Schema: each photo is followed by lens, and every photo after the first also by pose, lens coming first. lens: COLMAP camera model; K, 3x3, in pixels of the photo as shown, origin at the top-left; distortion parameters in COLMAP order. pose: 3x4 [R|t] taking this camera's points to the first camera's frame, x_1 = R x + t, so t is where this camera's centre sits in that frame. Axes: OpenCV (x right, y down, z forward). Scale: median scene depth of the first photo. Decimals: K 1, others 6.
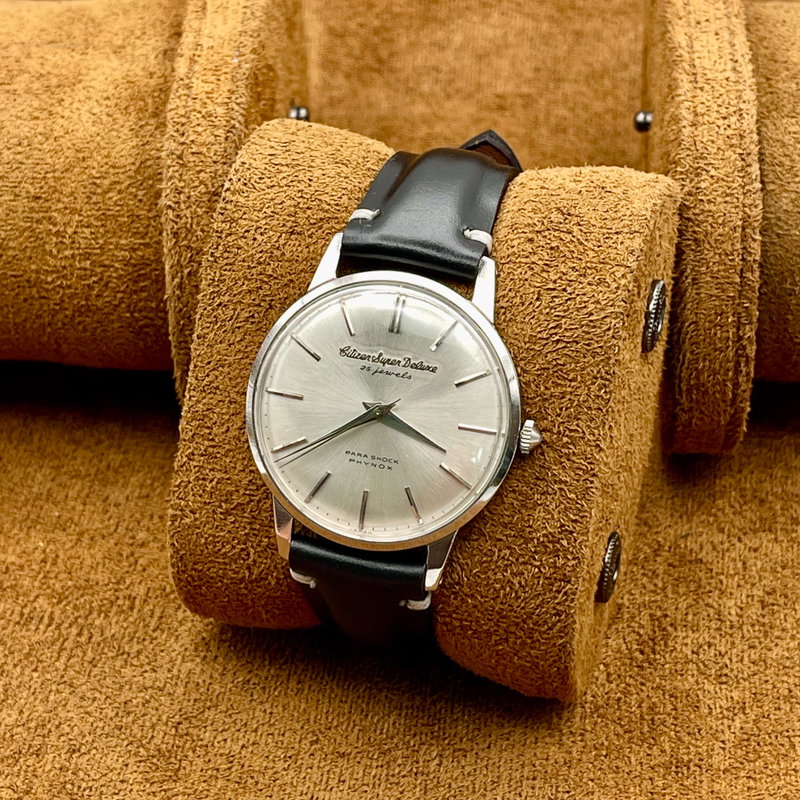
lens RADIAL K [[2205.6, 0, 400.0], [0, 2205.6, 400.0], [0, 0, 1]] dist [-0.005033, 0.789602]
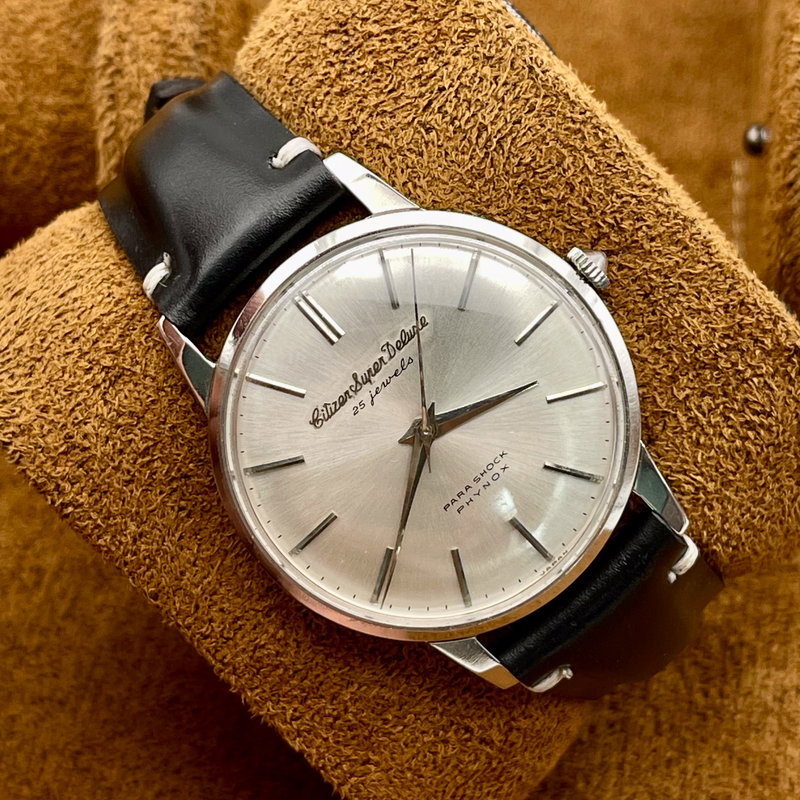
lens RADIAL K [[2205.6, 0, 400.0], [0, 2205.6, 400.0], [0, 0, 1]] dist [-0.005033, 0.789602]
pose [[0.579340, -0.806024, 0.121203, -0.084836], [0.807788, 0.587624, 0.046656, -0.036035], [-0.108828, 0.070877, 0.991531, 0.360118]]
